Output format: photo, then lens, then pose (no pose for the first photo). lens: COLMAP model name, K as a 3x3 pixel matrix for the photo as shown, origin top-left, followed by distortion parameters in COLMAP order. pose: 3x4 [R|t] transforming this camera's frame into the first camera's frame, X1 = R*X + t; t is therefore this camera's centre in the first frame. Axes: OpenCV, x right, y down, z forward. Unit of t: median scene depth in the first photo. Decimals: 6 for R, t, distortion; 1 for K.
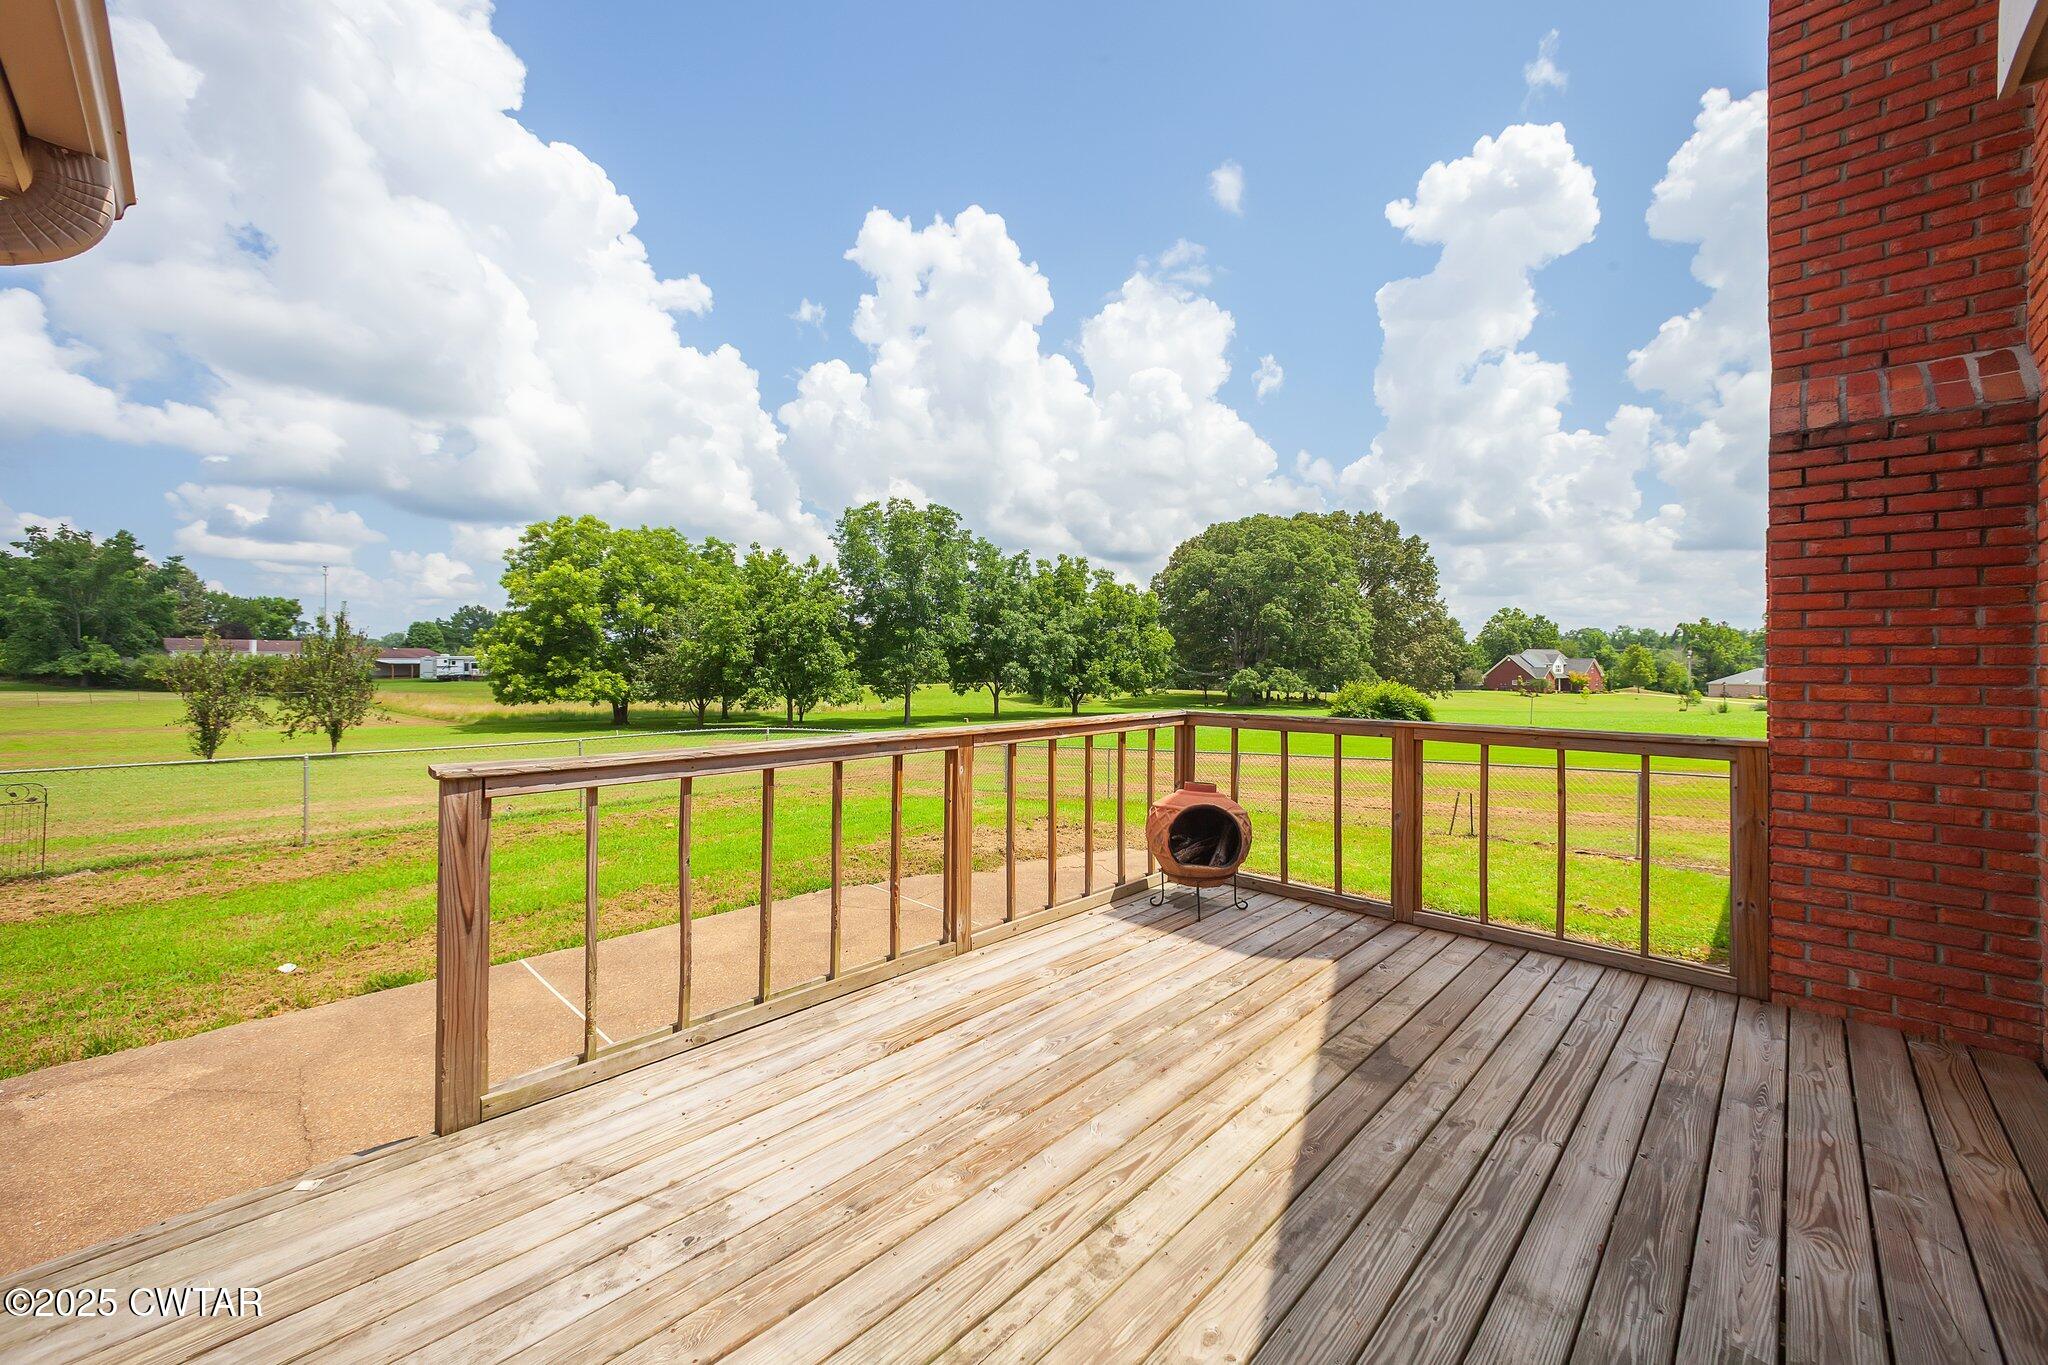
lens RADIAL K [[790.6, 0, 1021.3], [0, 790.6, 661.3], [0, 0, 1]] dist [0.002875, 0.000052]
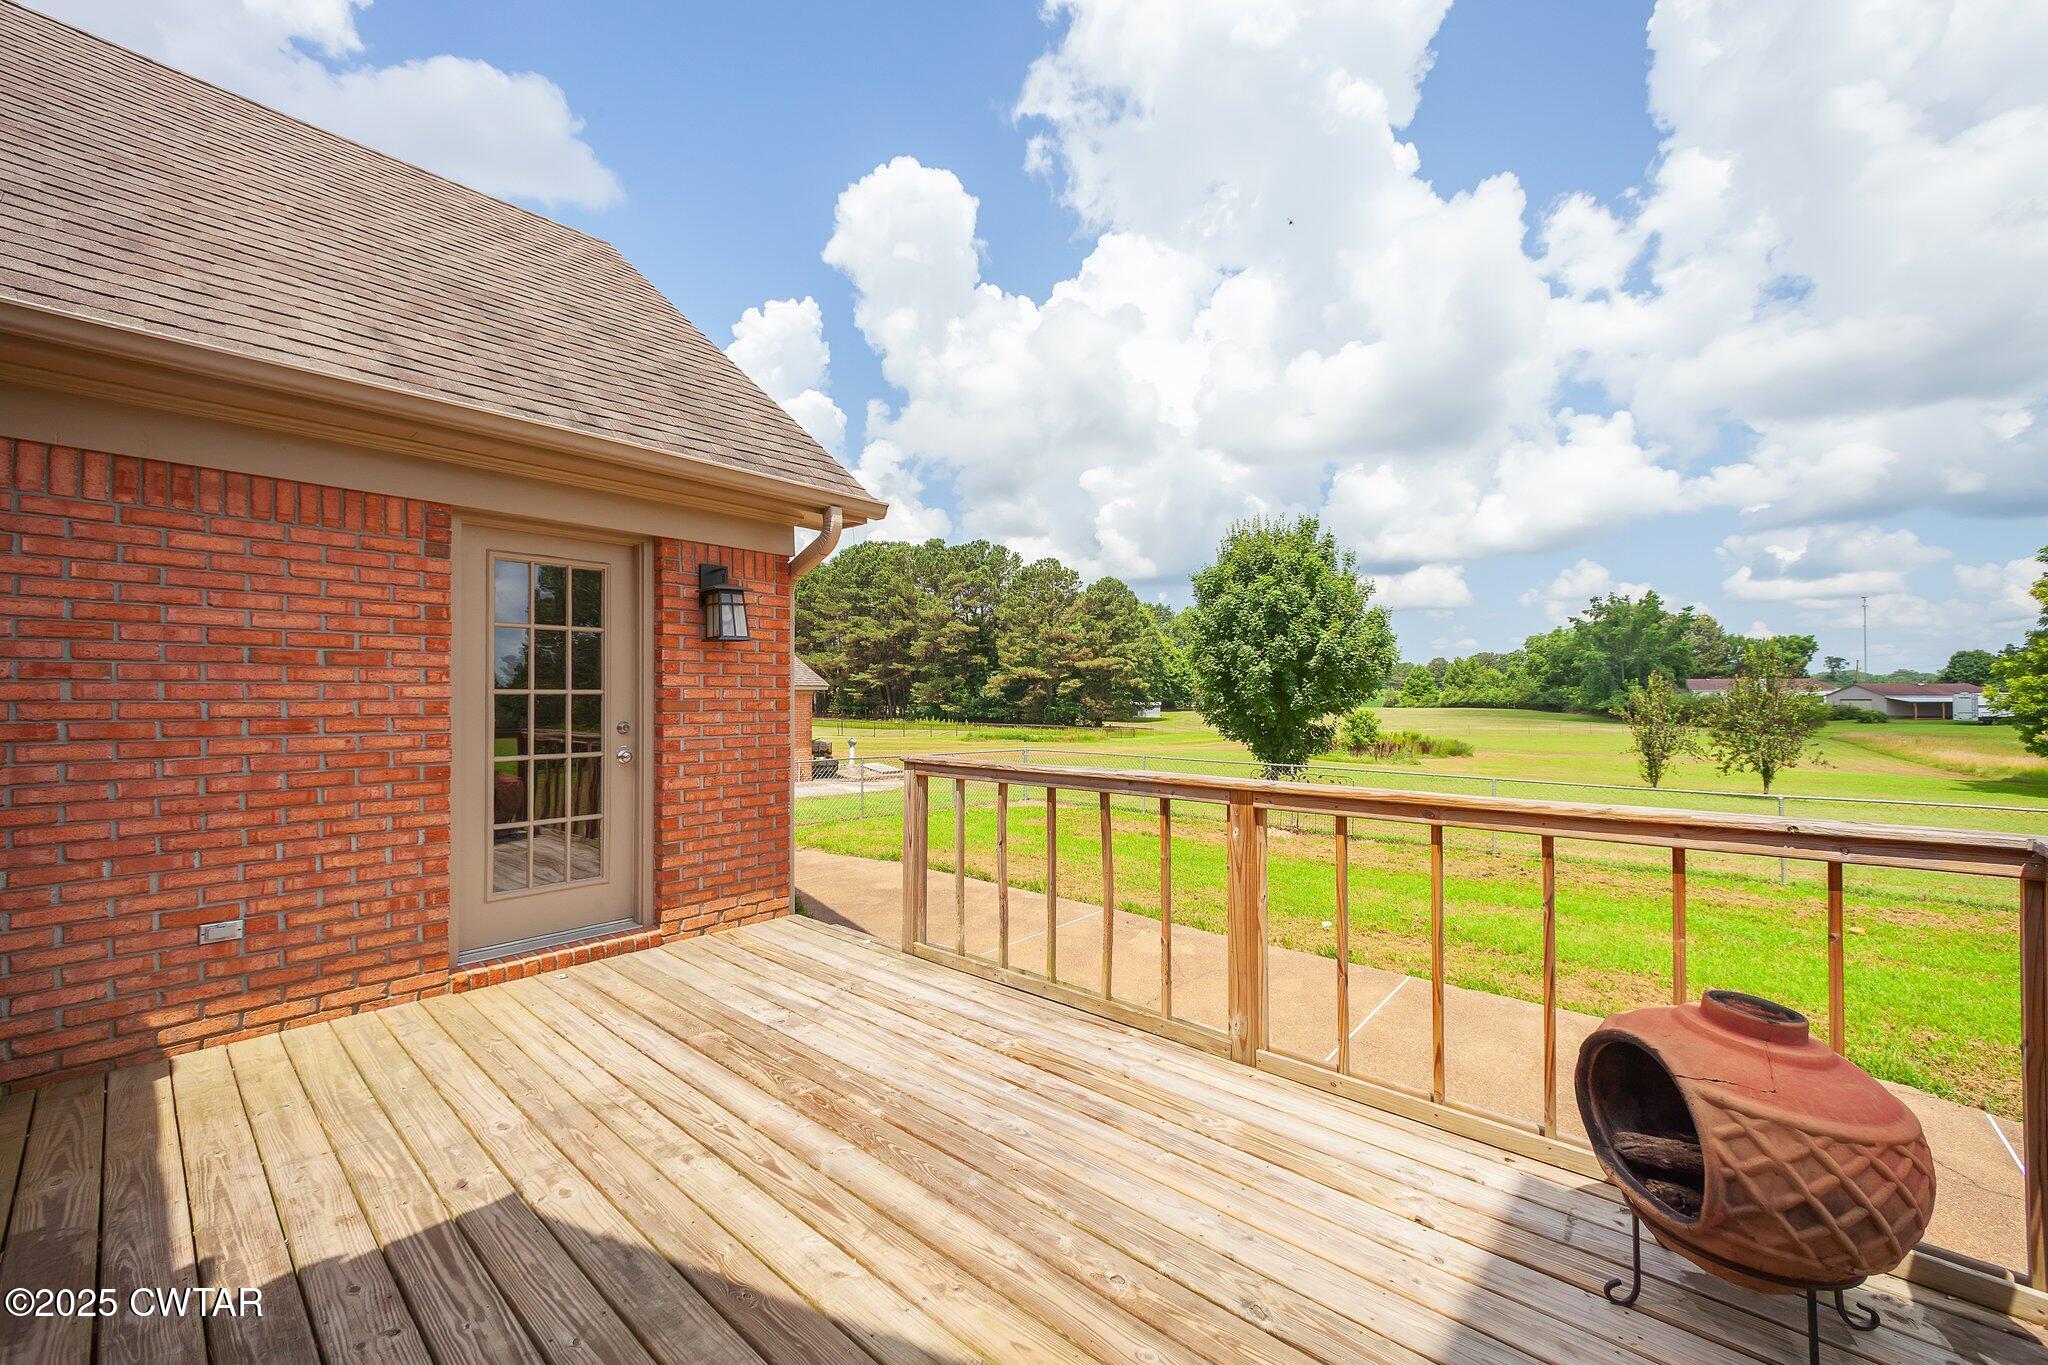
lens RADIAL K [[806.6, 0, 1060.8], [0, 806.6, 683.1], [0, 0, 1]] dist [0.008925, -0.000392]
pose [[0.063119, -0.021961, -0.997764, 0.793817], [0.002087, 0.999759, -0.021873, 0.001297], [0.998004, -0.000701, 0.063150, 0.817351]]
